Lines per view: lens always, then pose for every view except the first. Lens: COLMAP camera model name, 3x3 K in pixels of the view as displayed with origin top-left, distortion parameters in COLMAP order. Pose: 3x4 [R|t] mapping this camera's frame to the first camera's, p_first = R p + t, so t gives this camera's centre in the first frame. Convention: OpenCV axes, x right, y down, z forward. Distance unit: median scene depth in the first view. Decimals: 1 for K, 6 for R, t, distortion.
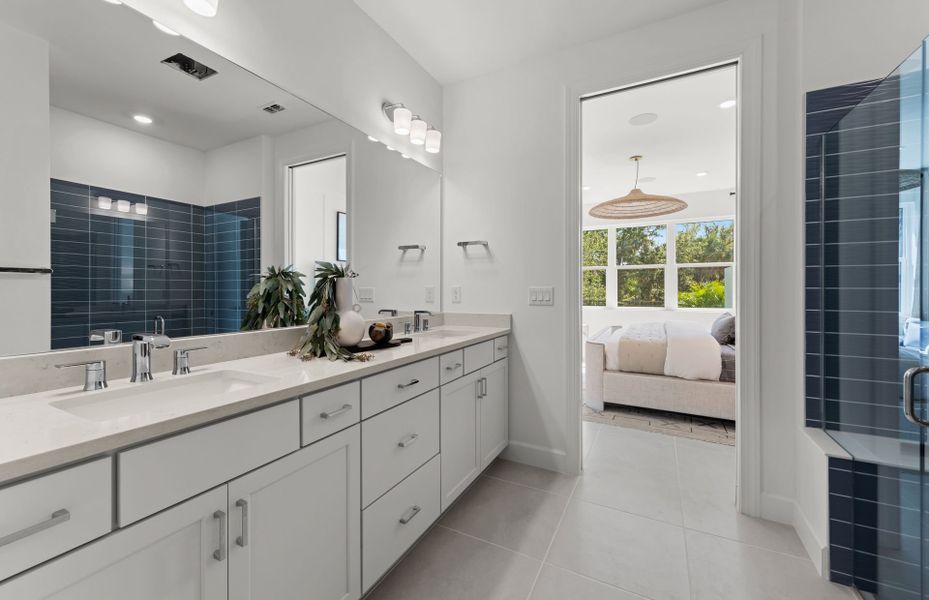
lens RADIAL K [[377.9, 0, 440.8], [0, 377.9, 293.7], [0, 0, 1]] dist [0.001768, 0.000050]
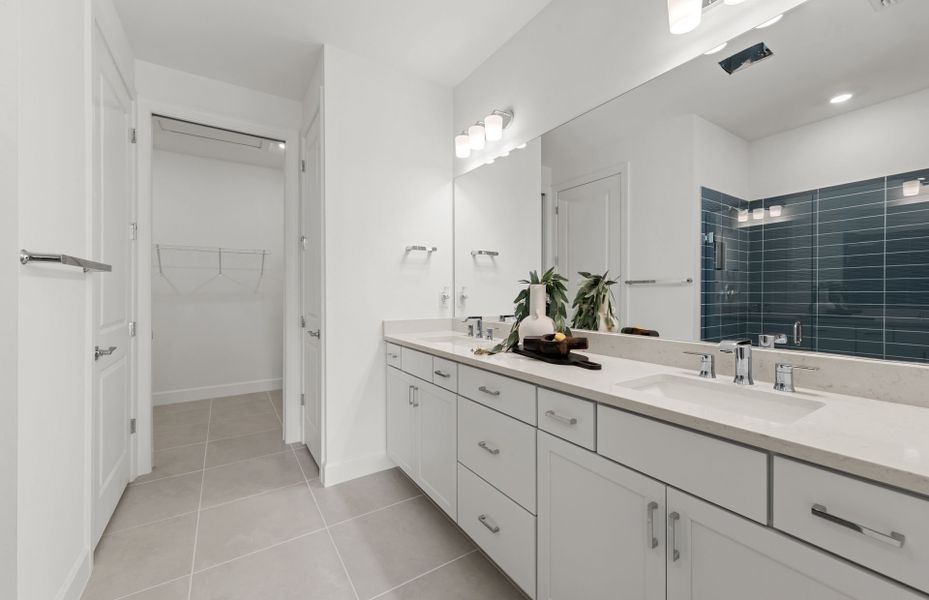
lens RADIAL K [[368.7, 0, 464.5], [0, 368.7, 300.0], [0, 0, 1]] dist [0.006175, 0.000071]
pose [[-0.454844, 0.014576, -0.890452, 0.547965], [-0.004497, 0.999816, 0.018664, -0.012901], [0.890560, 0.012493, -0.454694, 0.942304]]
